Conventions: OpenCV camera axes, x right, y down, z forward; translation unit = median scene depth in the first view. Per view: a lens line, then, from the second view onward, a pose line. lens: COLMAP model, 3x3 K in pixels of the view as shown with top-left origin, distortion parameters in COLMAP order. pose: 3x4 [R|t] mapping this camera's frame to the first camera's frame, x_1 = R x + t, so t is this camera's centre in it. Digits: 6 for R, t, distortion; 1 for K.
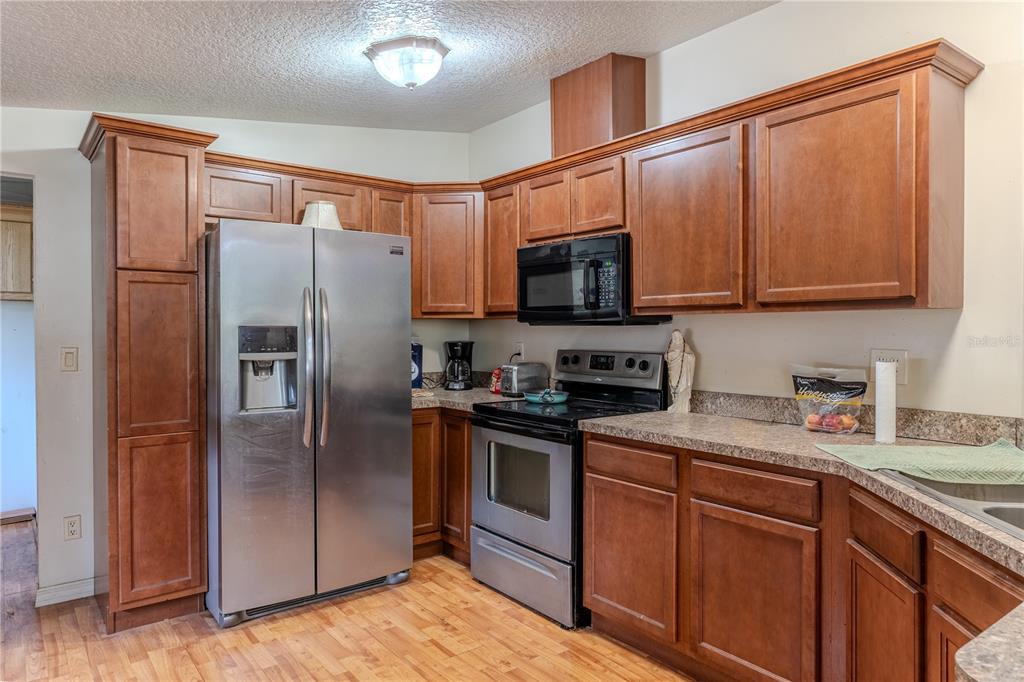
lens RADIAL K [[659.1, 0, 512.2], [0, 659.1, 337.6], [0, 0, 1]] dist [0.005795, 0.001781]
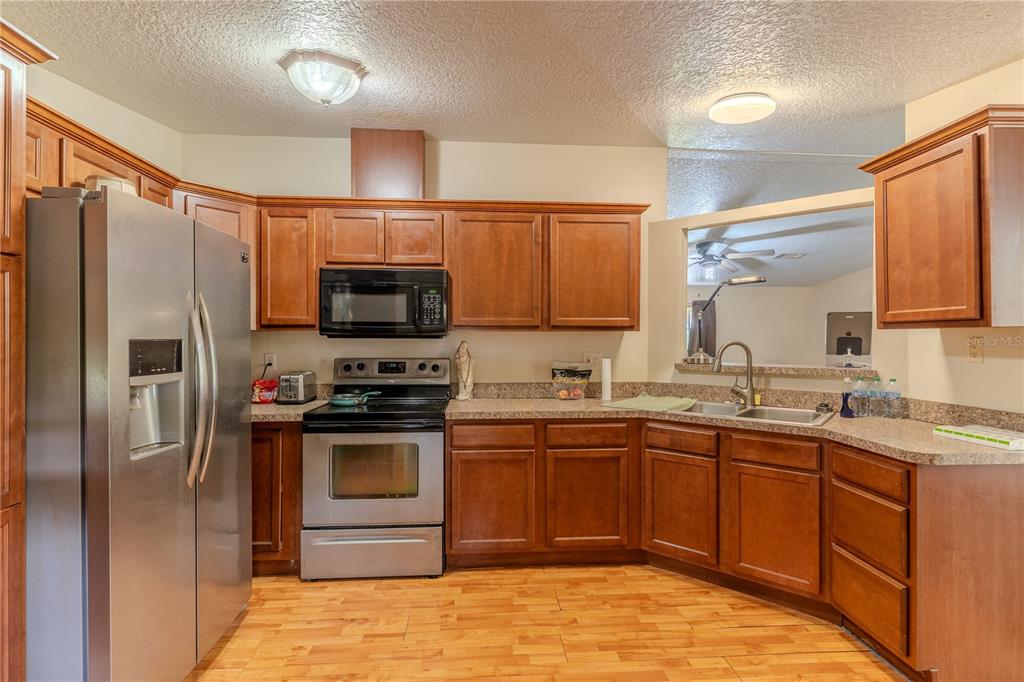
lens RADIAL K [[489.7, 0, 510.9], [0, 489.7, 339.7], [0, 0, 1]] dist [-0.000626, -0.000522]
pose [[0.554599, -0.000040, 0.832118, -0.626632], [0.008223, 0.999951, -0.005432, -0.010596], [-0.832077, 0.009855, 0.554573, 0.354477]]
